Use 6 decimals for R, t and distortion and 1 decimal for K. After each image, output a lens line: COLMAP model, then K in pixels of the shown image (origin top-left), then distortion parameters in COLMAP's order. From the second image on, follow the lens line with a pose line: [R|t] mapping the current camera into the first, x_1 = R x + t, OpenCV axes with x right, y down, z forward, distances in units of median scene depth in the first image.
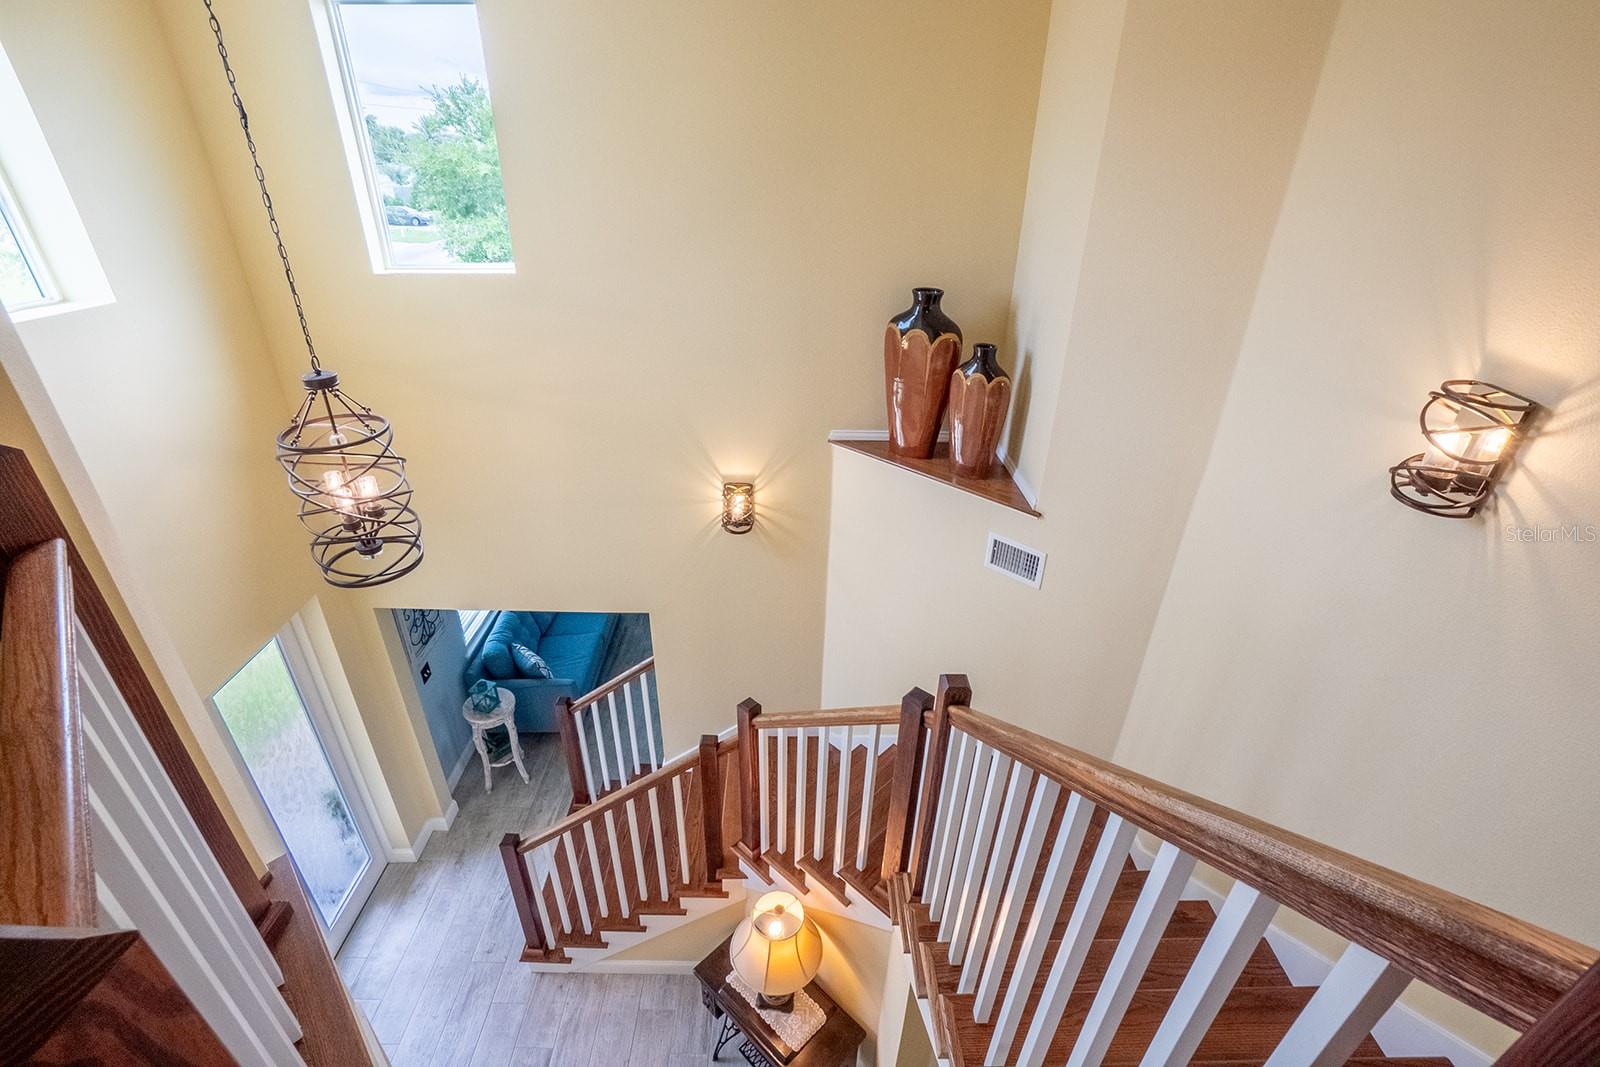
lens RADIAL K [[712.3, 0, 797.4], [0, 712.3, 527.8], [0, 0, 1]] dist [-0.065257, 0.025143]
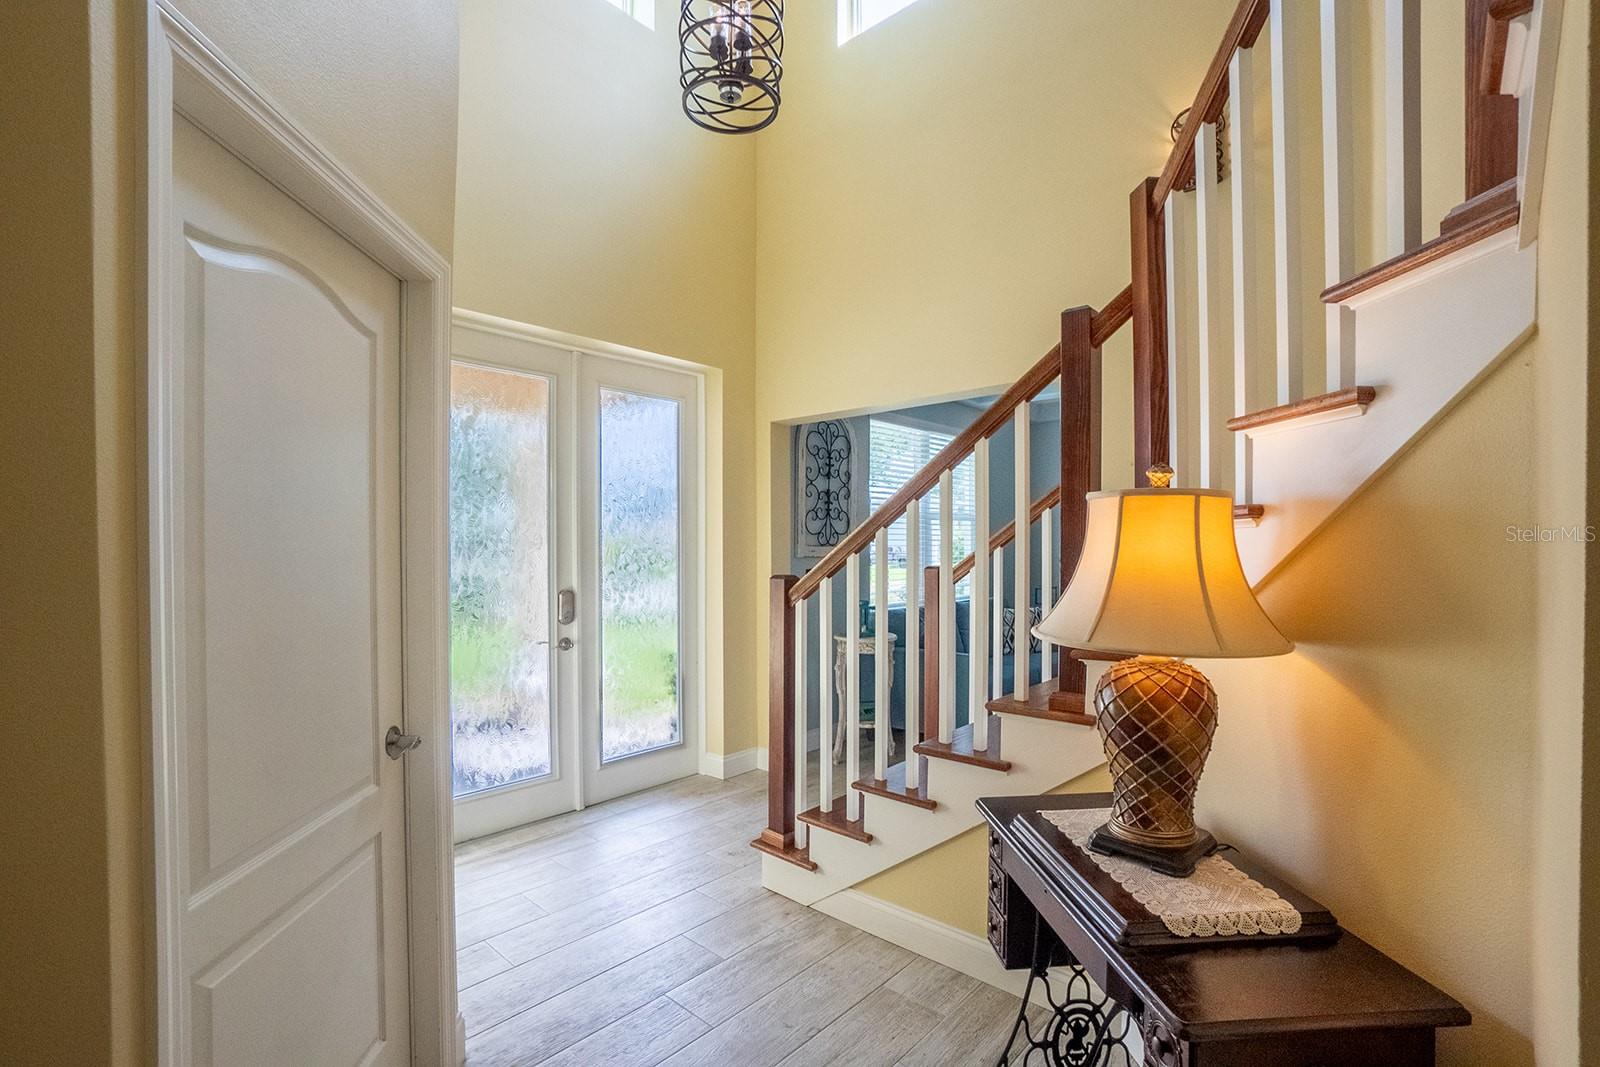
lens RADIAL K [[720.6, 0, 799.8], [0, 720.6, 530.5], [0, 0, 1]] dist [-0.061976, 0.022351]
pose [[0.740946, -0.021855, -0.671209, 0.085898], [-0.306249, 0.878501, -0.366672, 0.710172], [0.597671, 0.477241, 0.644229, 0.559325]]
